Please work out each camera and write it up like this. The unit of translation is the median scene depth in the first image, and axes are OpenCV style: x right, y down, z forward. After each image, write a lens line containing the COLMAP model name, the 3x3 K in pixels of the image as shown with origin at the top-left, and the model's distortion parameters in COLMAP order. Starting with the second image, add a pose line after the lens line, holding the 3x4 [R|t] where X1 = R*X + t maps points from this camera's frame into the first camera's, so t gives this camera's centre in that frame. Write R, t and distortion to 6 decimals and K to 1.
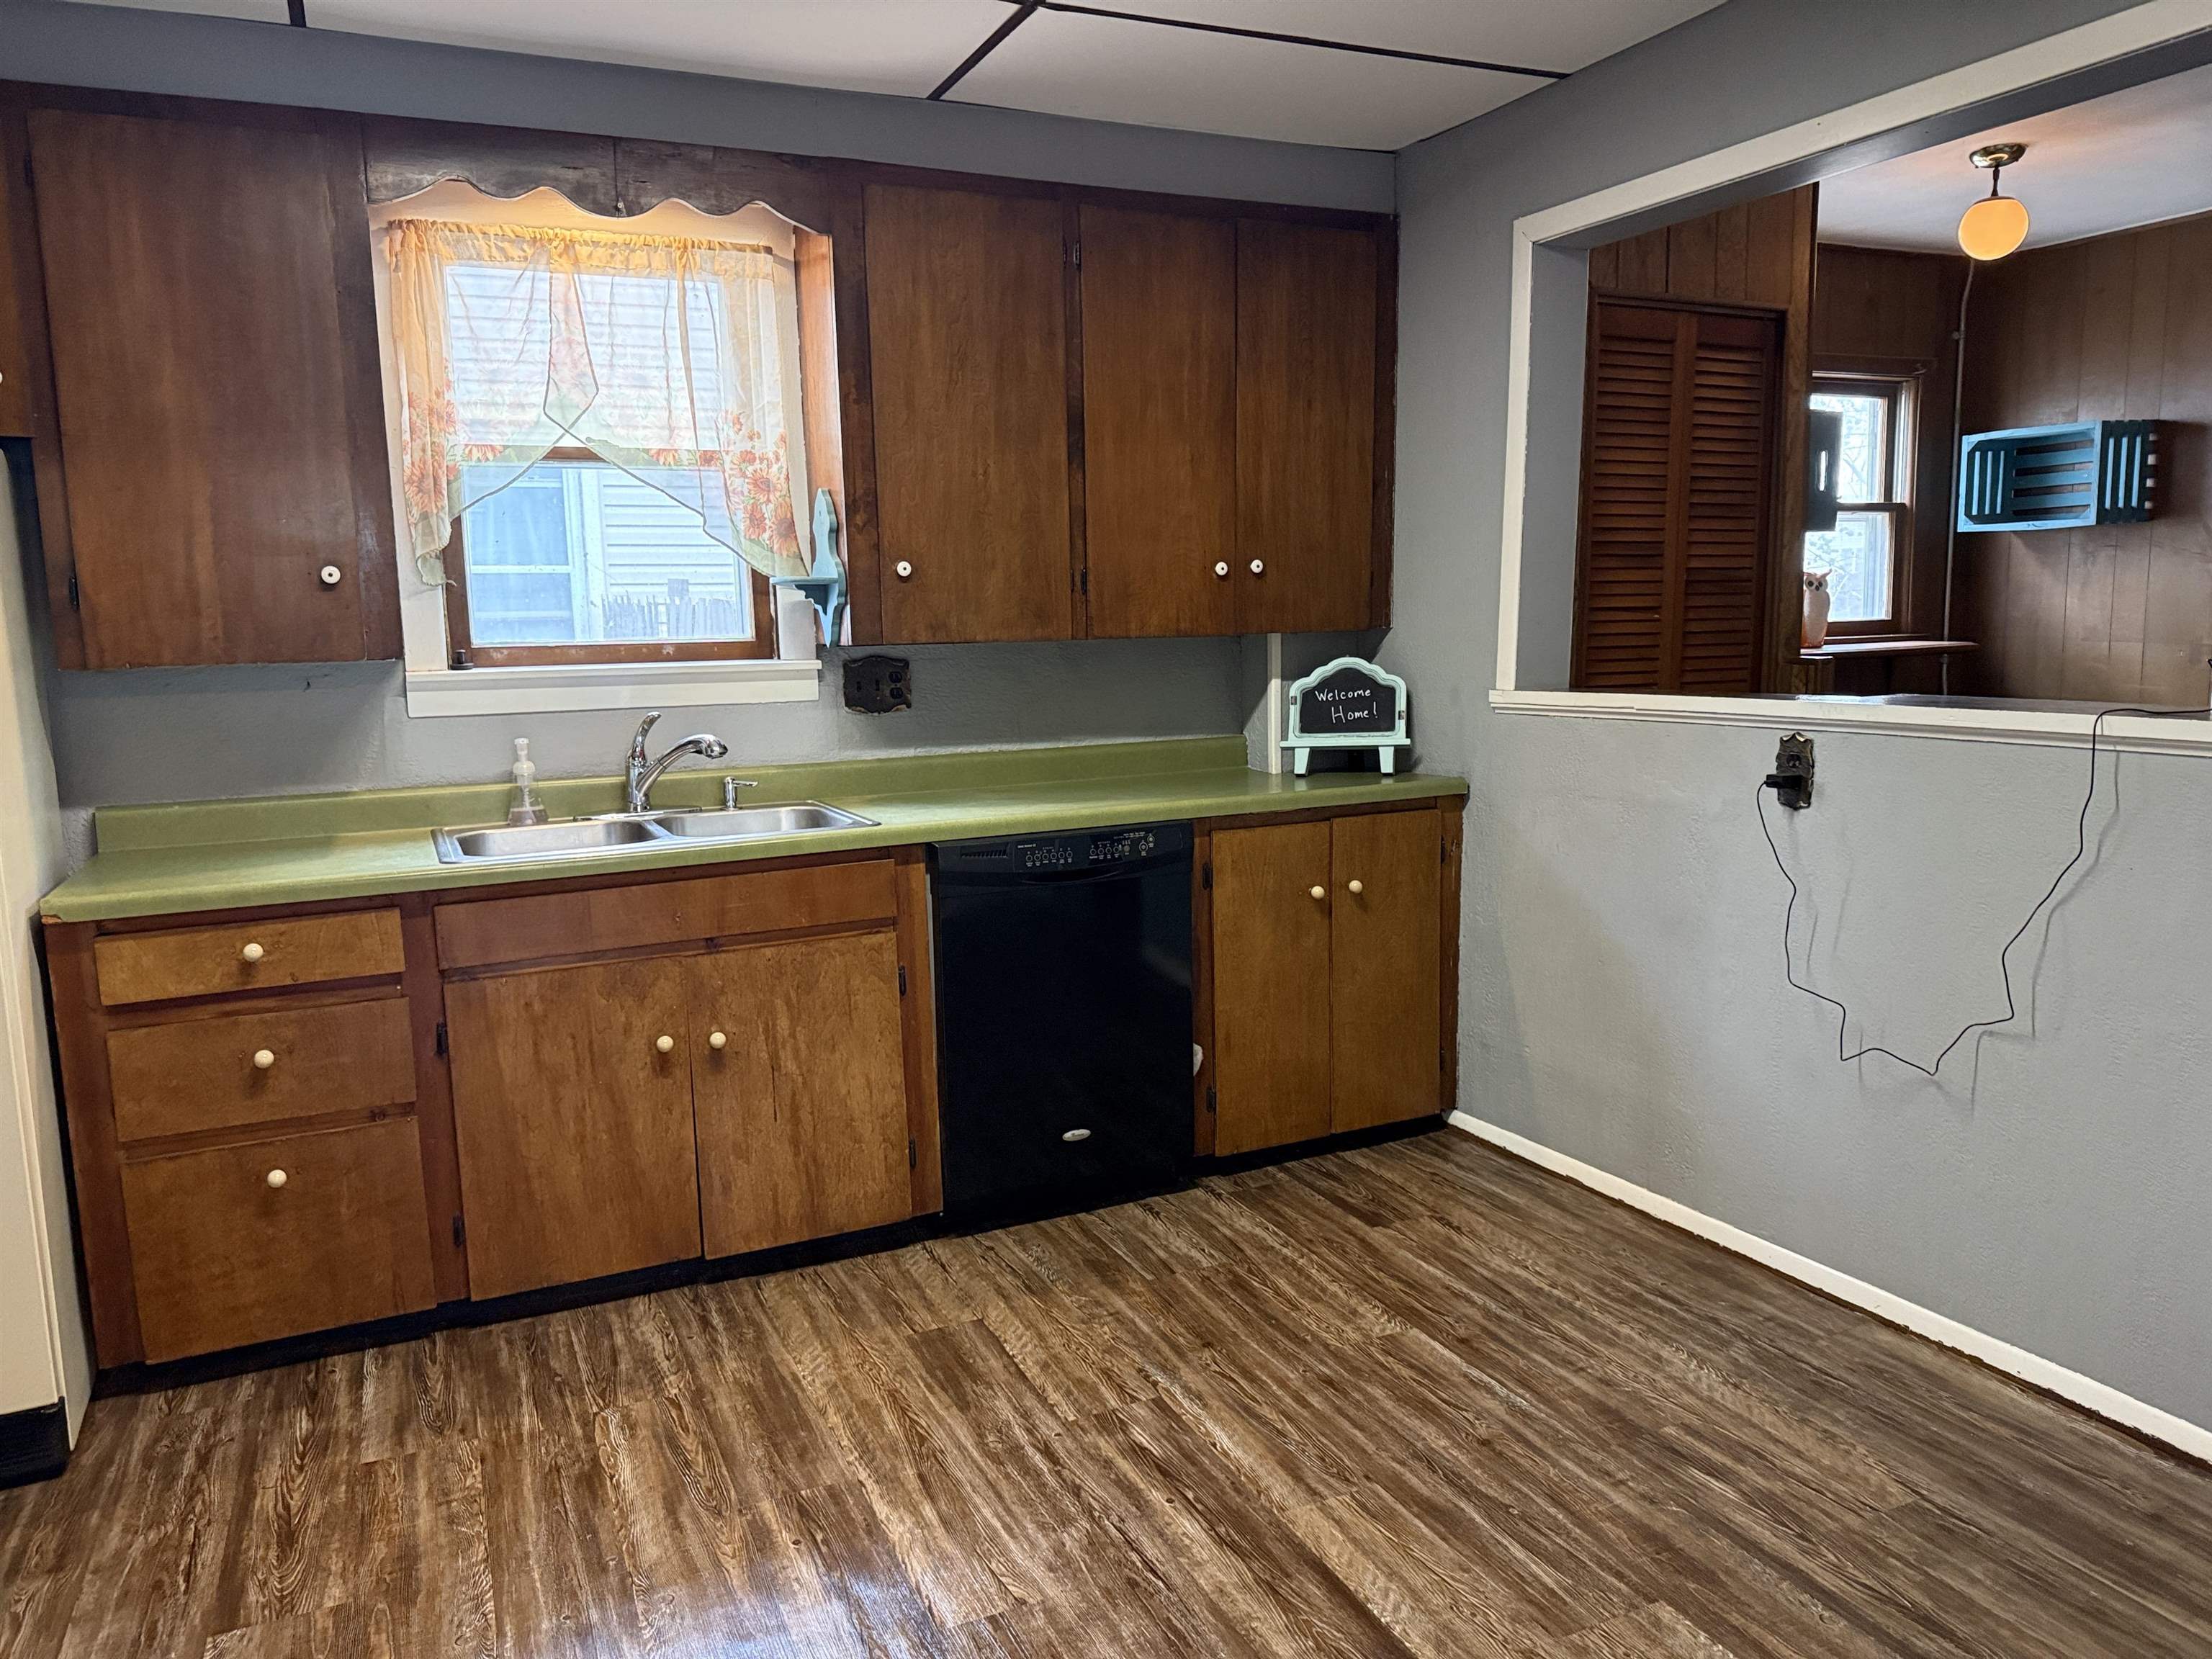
lens RADIAL K [[1546.0, 0, 1089.1], [0, 1546.0, 809.3], [0, 0, 1]] dist [0.026885, -0.024205]
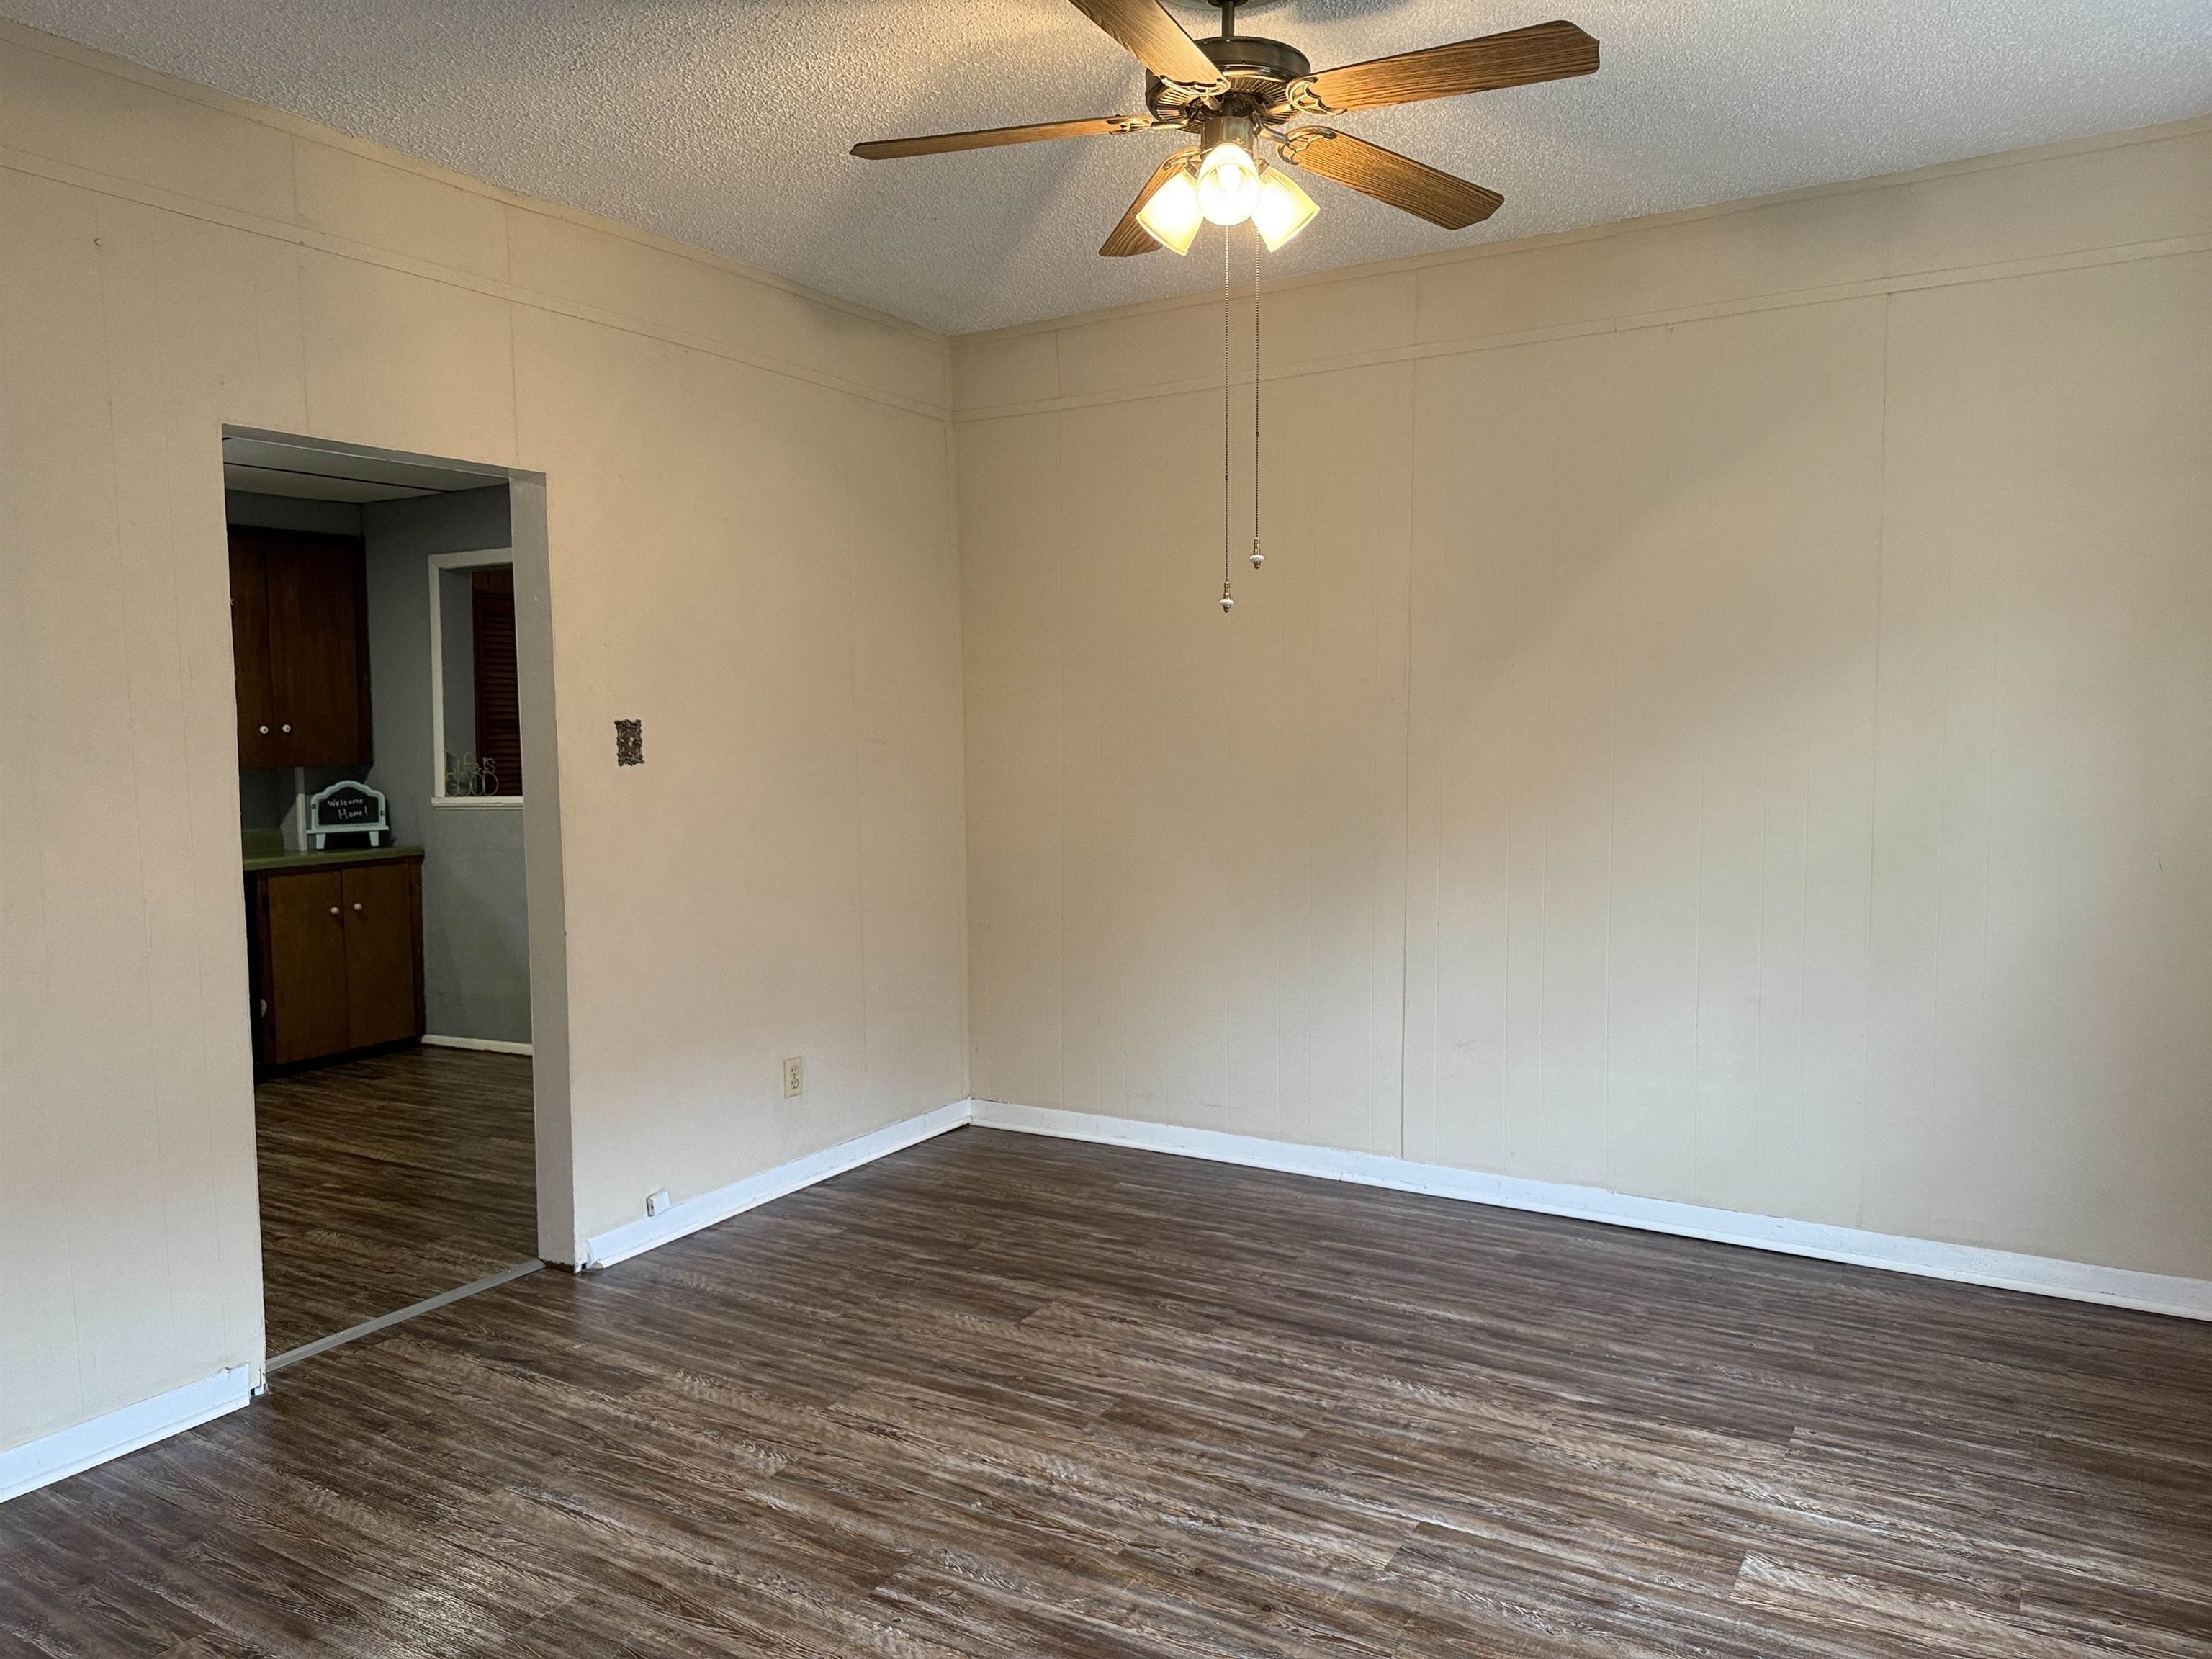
lens RADIAL K [[1546.0, 0, 1107.4], [0, 1546.0, 877.4], [0, 0, 1]] dist [0.026885, -0.024205]
pose [[0.822475, -0.038474, 0.567498, -0.160929], [0.059484, 0.998057, -0.018546, 0.119638], [-0.565682, 0.049010, 0.823166, -1.173292]]
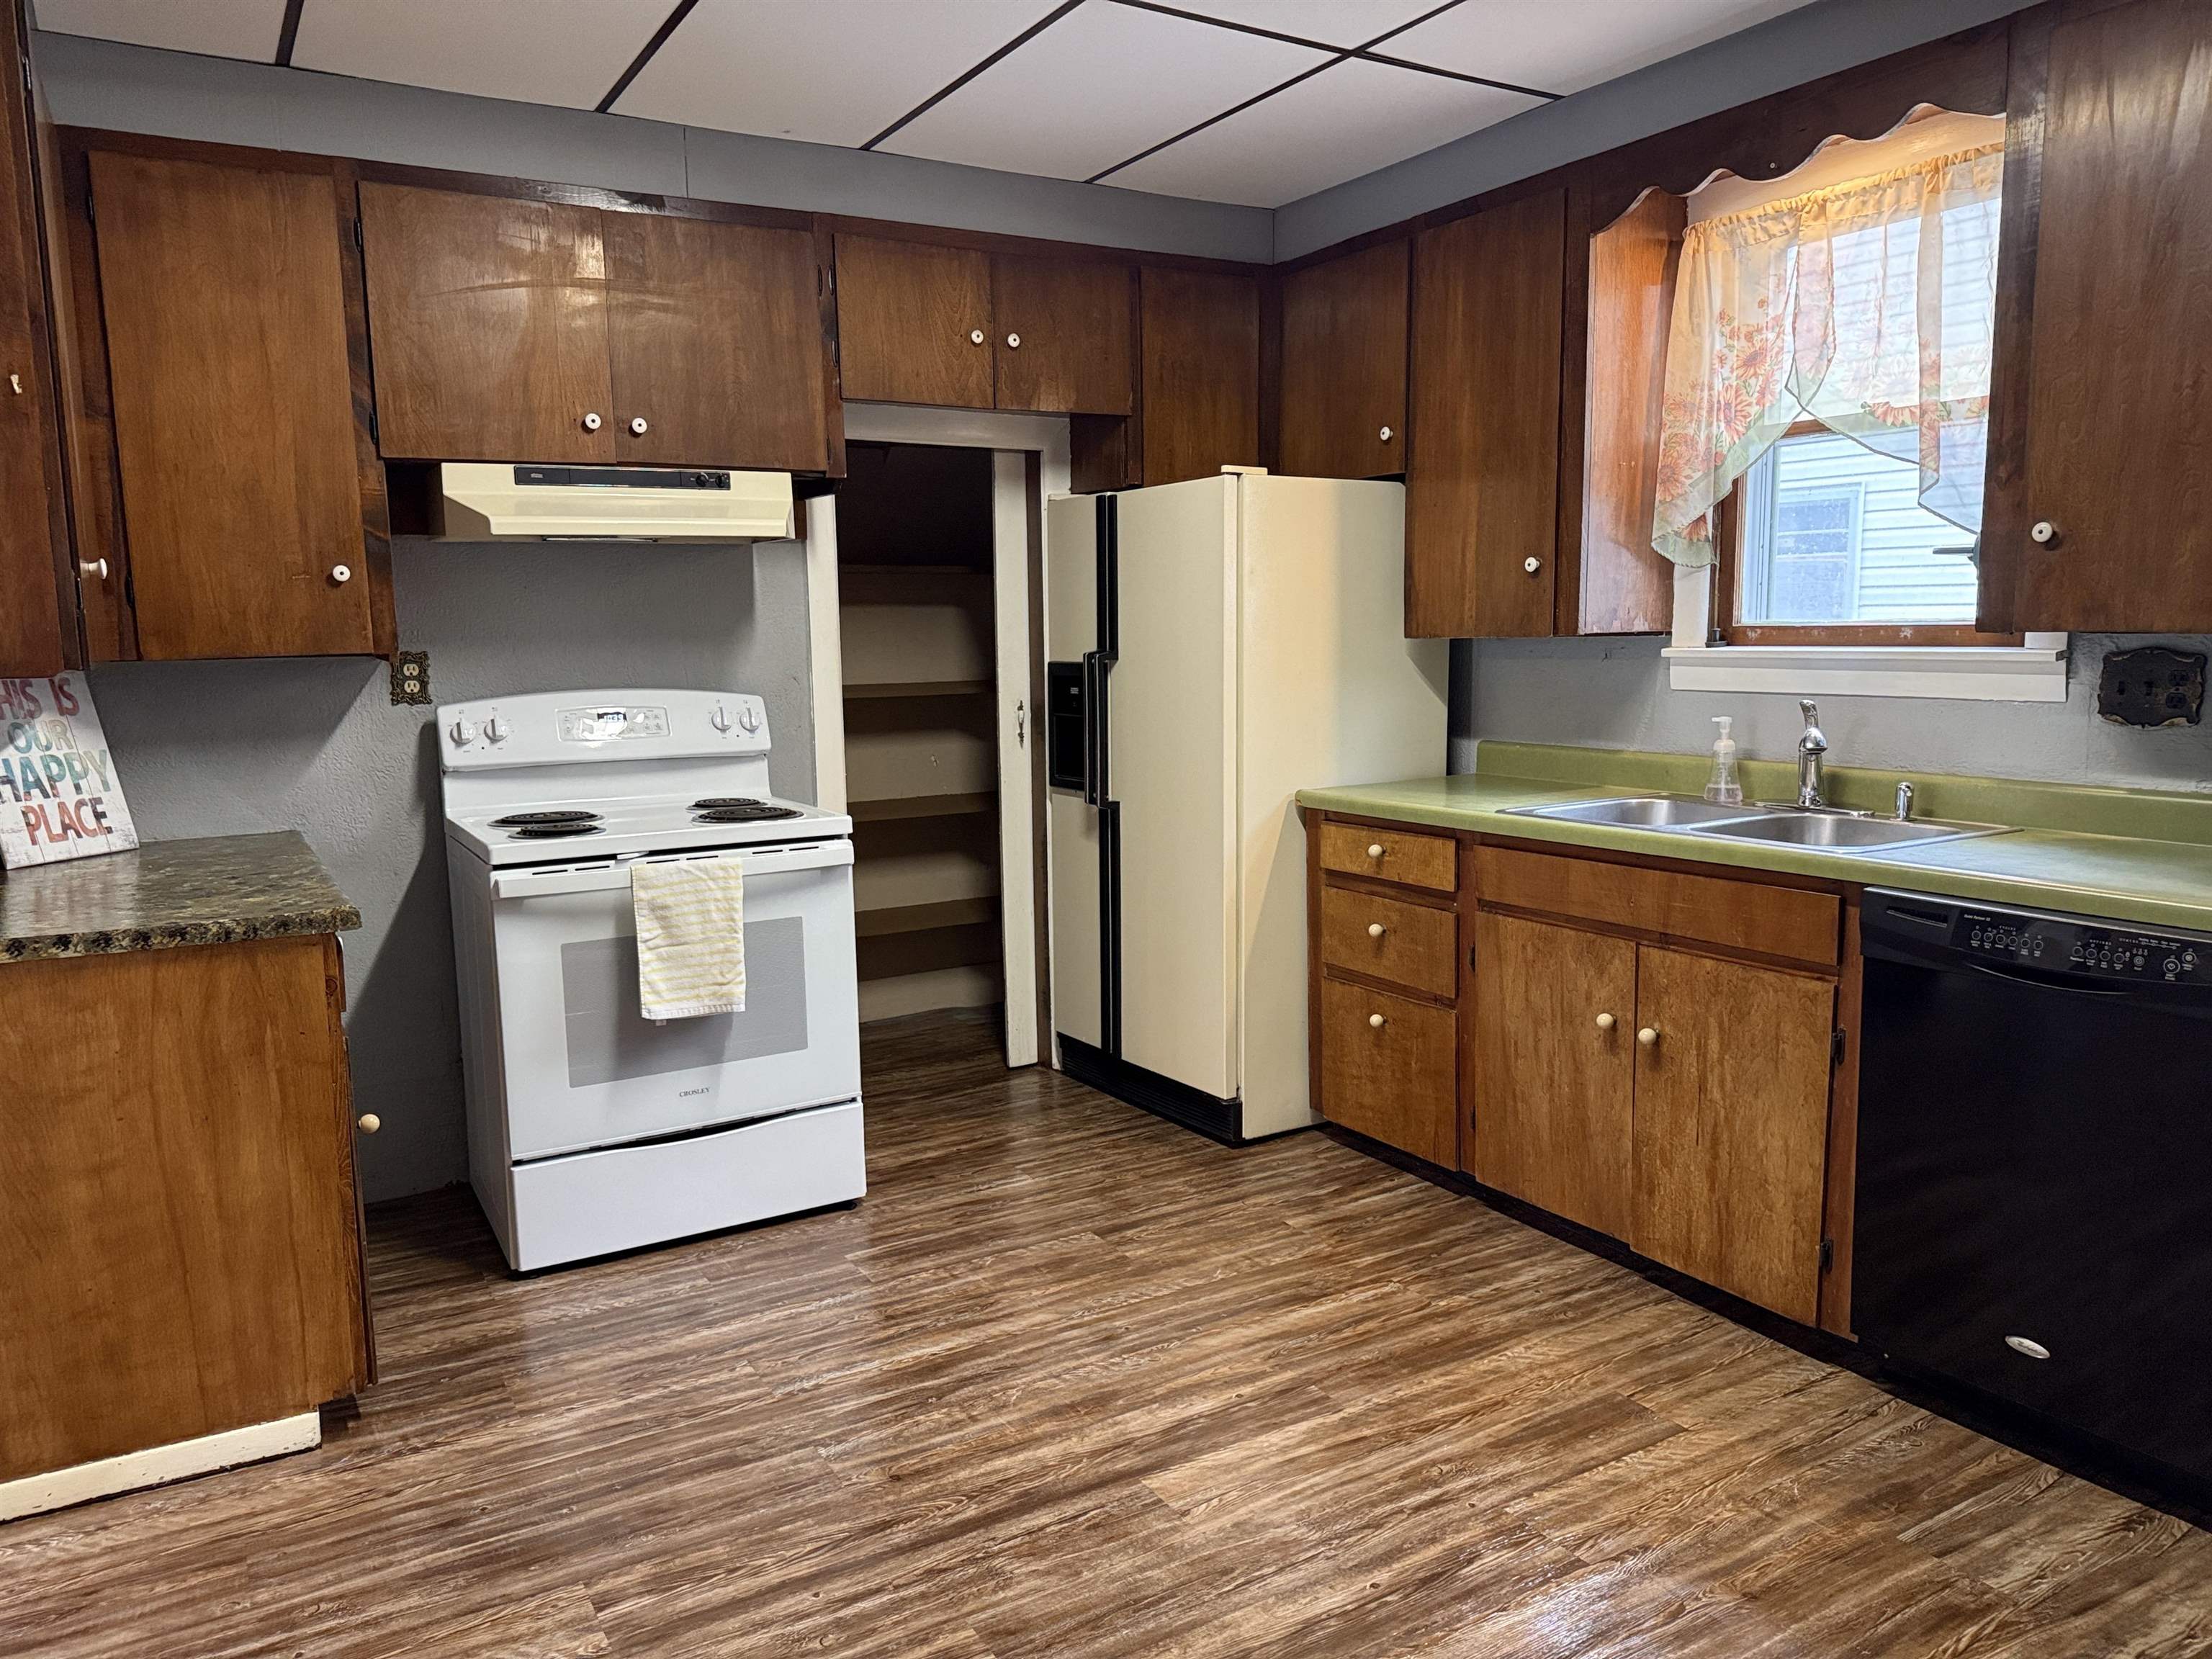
lens RADIAL K [[1546.0, 0, 1092.1], [0, 1546.0, 814.6], [0, 0, 1]] dist [0.026885, -0.024205]
pose [[0.100794, 0.147017, -0.983985, 0.654617], [-0.104982, 0.985072, 0.136425, -0.084016], [0.989353, 0.089550, 0.114724, 0.515281]]
